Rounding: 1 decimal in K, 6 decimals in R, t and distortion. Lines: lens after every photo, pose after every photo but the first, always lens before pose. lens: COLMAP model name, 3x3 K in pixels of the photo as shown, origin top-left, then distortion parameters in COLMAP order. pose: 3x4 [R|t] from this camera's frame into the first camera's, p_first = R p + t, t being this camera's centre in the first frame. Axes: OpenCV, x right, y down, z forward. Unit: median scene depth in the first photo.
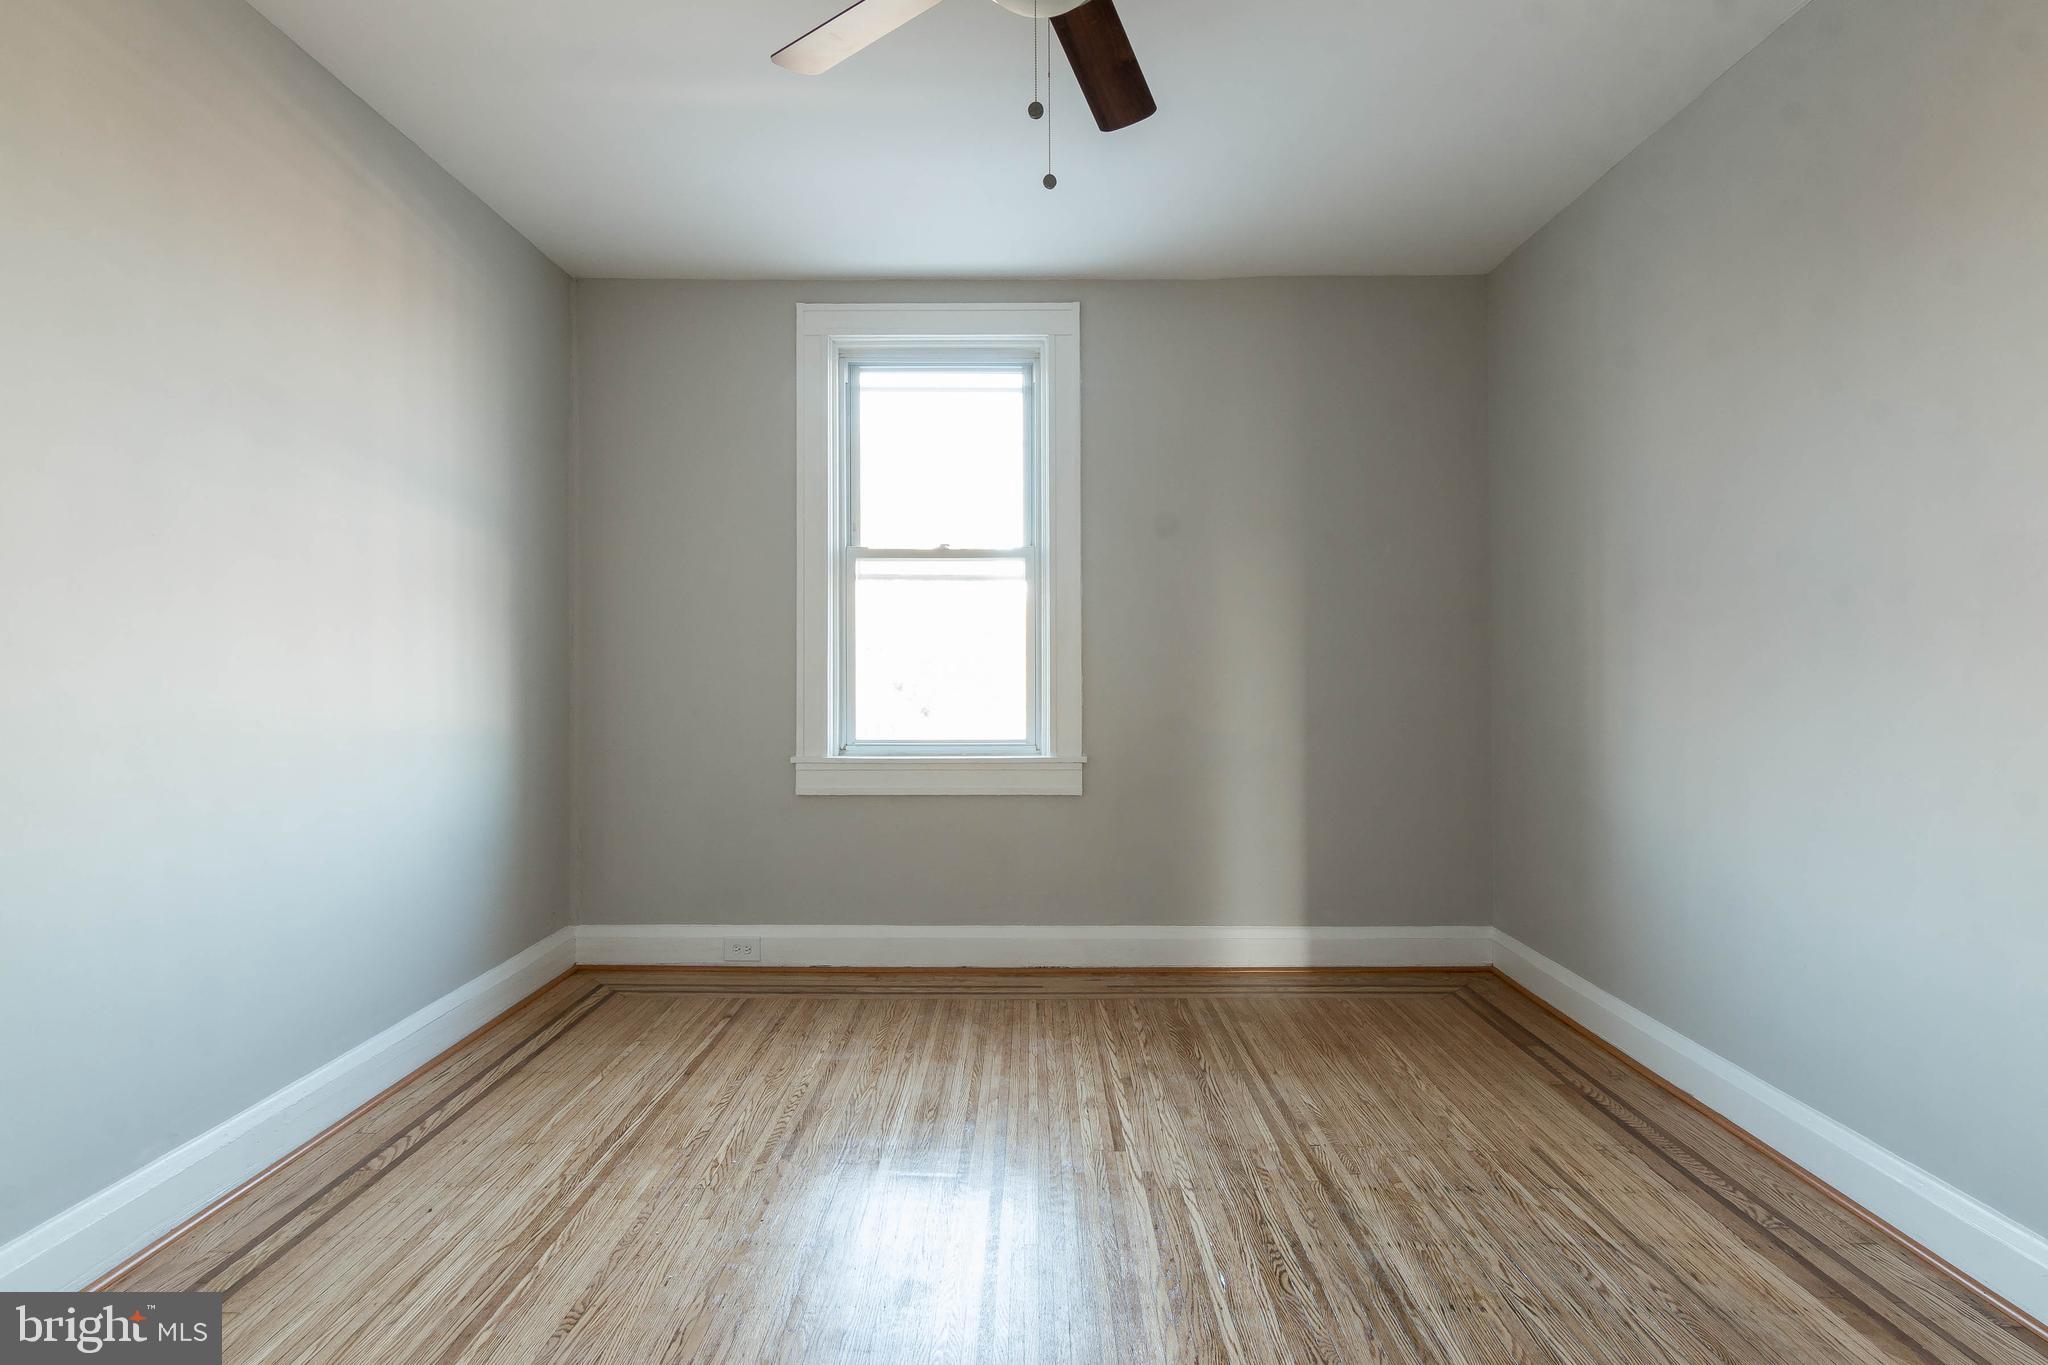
lens RADIAL K [[1032.3, 0, 1020.3], [0, 1032.3, 662.1], [0, 0, 1]] dist [-0.002965, -0.000152]
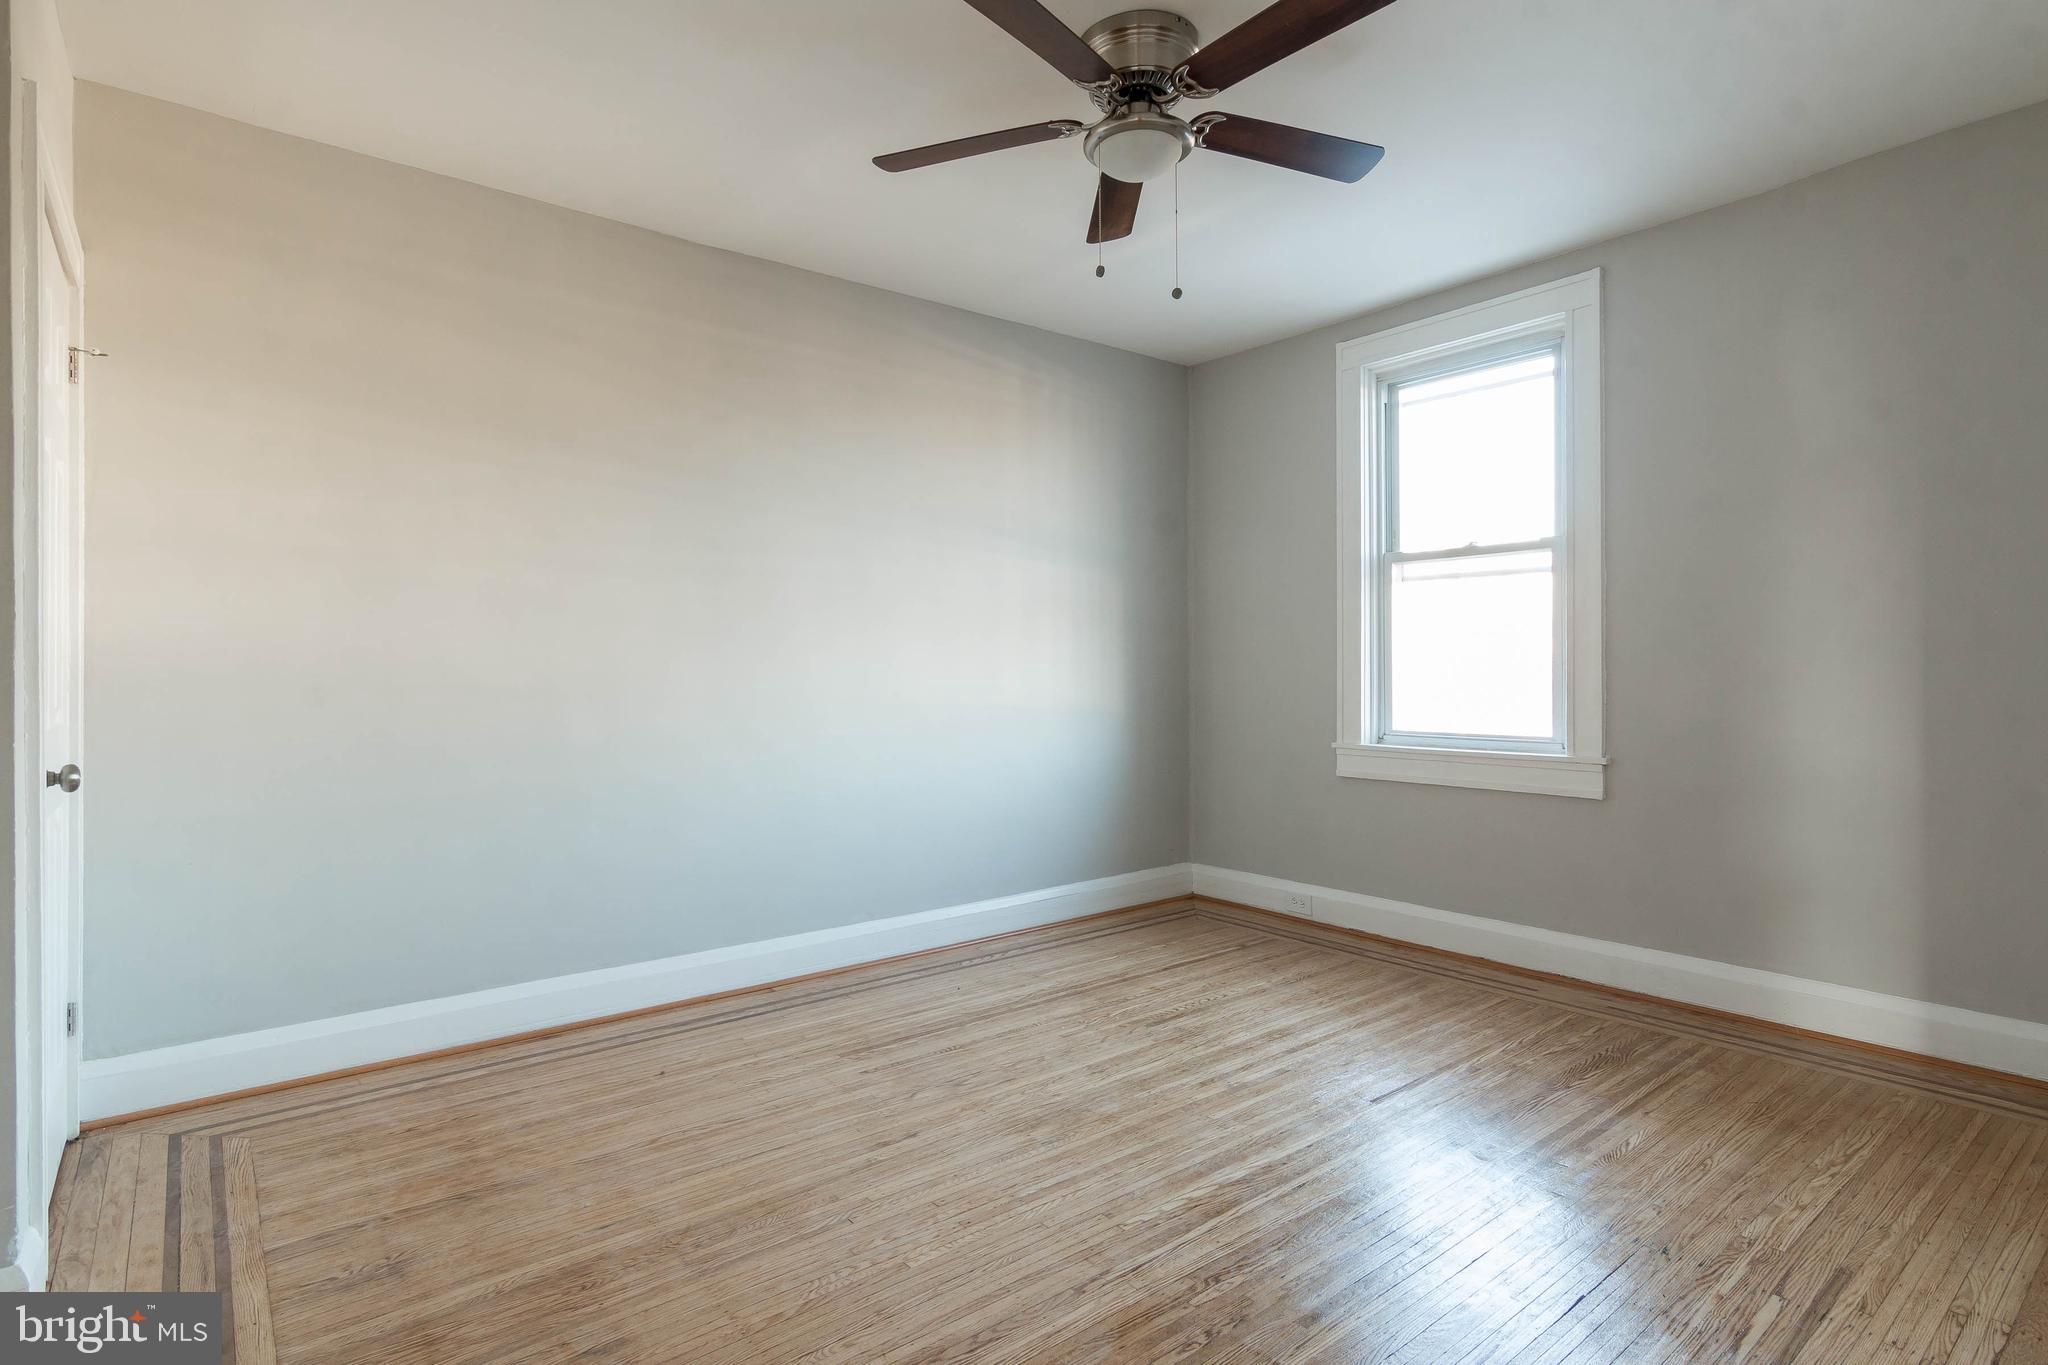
lens RADIAL K [[1032.3, 0, 1020.3], [0, 1032.3, 662.1], [0, 0, 1]] dist [-0.002965, -0.000152]
pose [[0.628566, -0.007876, -0.777716, 0.598508], [0.011416, 0.999934, -0.000900, 0.000031], [0.777673, -0.008312, 0.628615, 0.015027]]
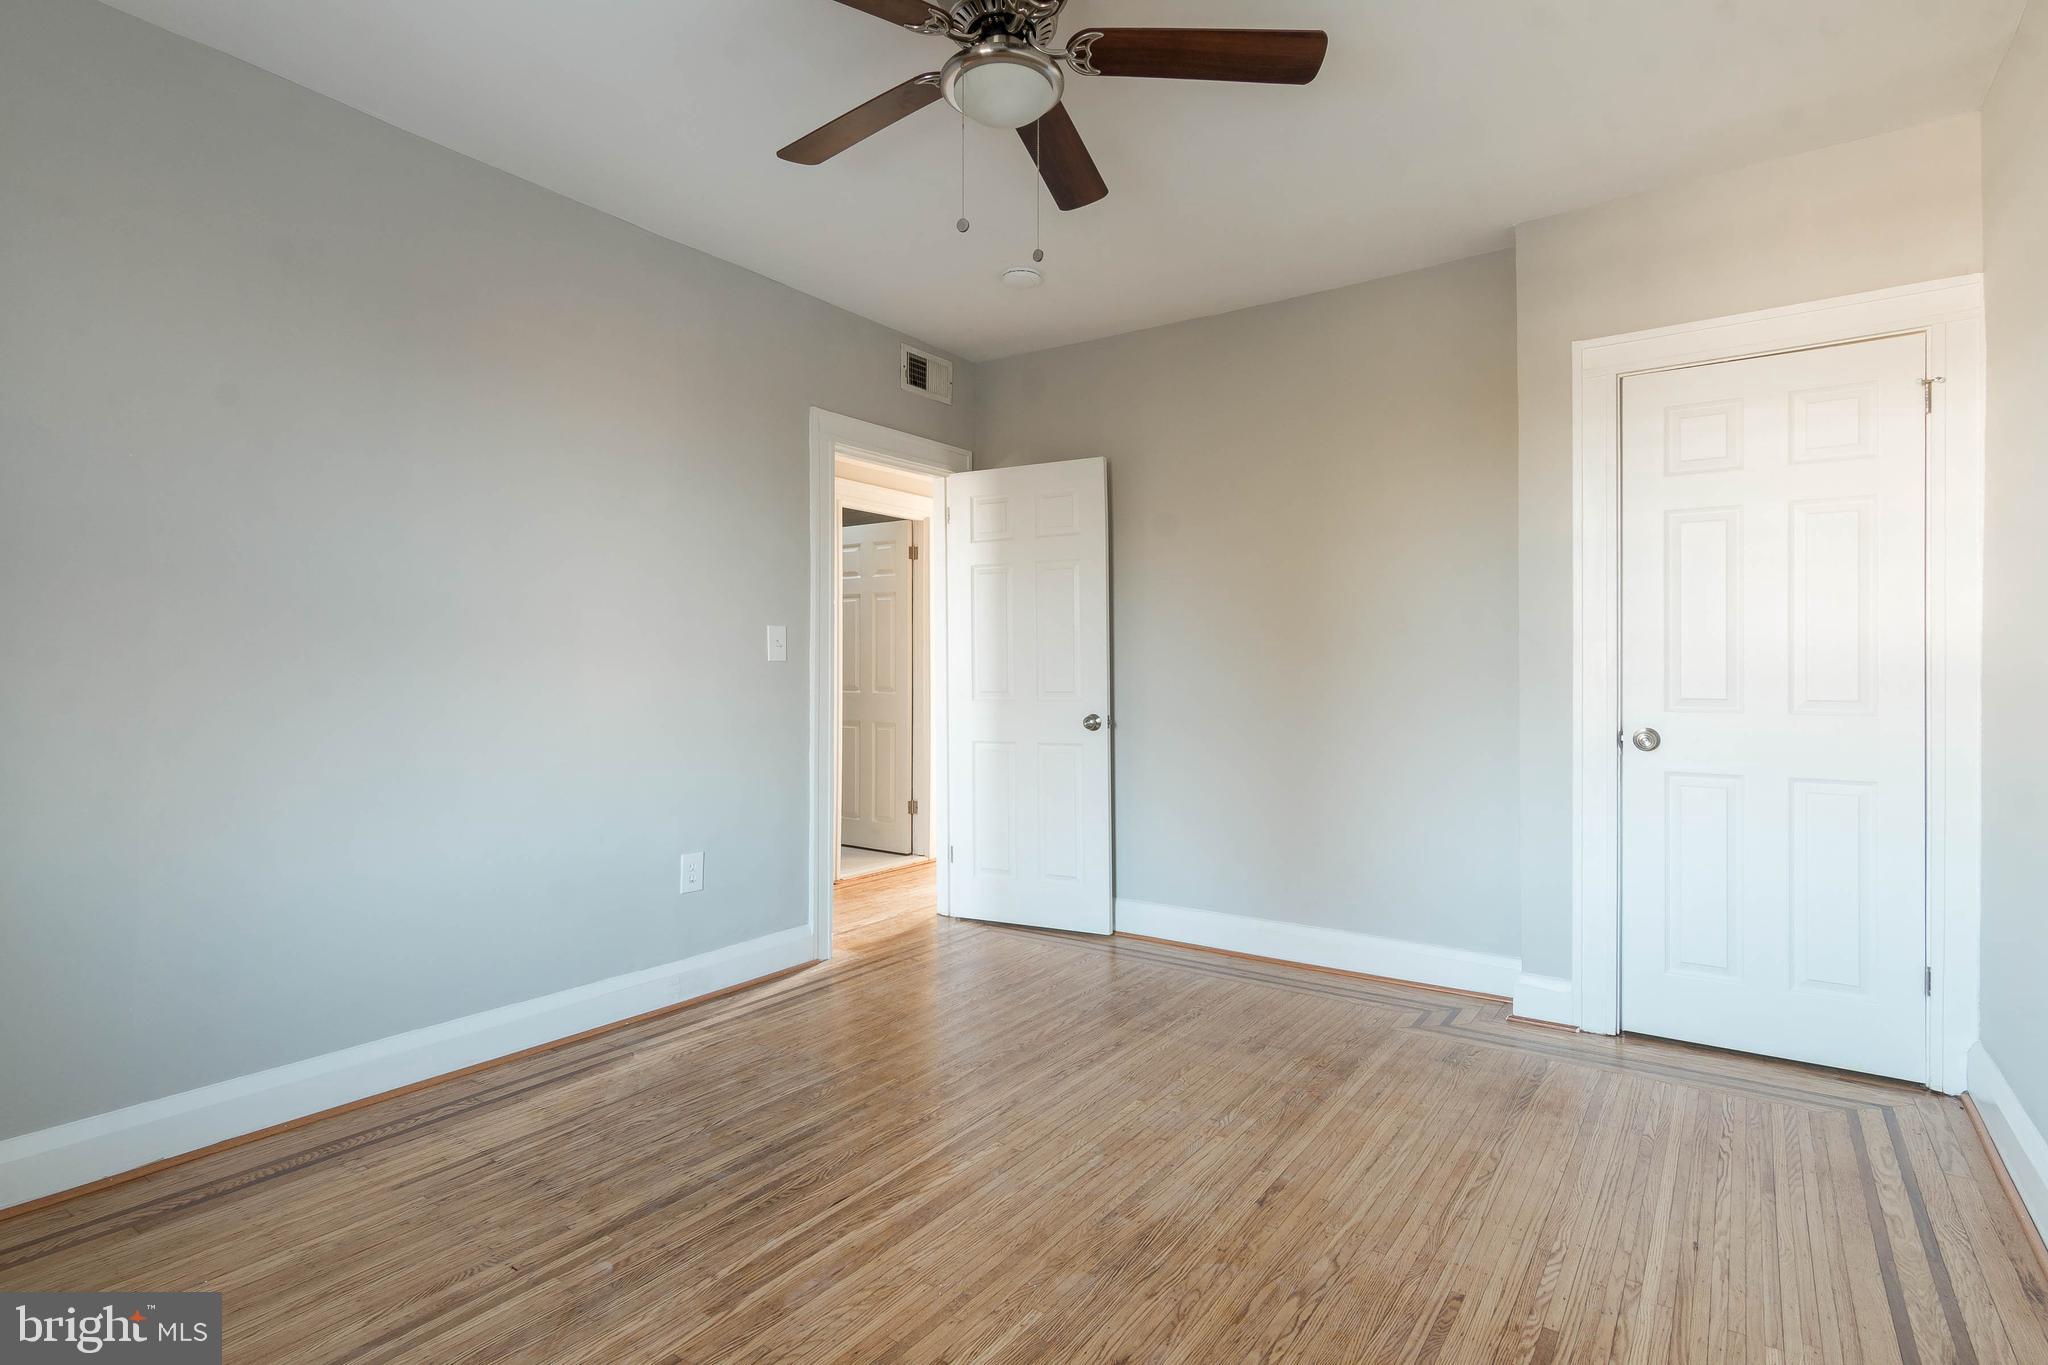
lens RADIAL K [[1032.3, 0, 1020.3], [0, 1032.3, 662.1], [0, 0, 1]] dist [-0.002965, -0.000152]
pose [[-0.819652, 0.006540, 0.572824, -0.418150], [-0.003545, 0.999858, -0.016488, 0.008277], [-0.572850, -0.015545, -0.819512, 1.208196]]
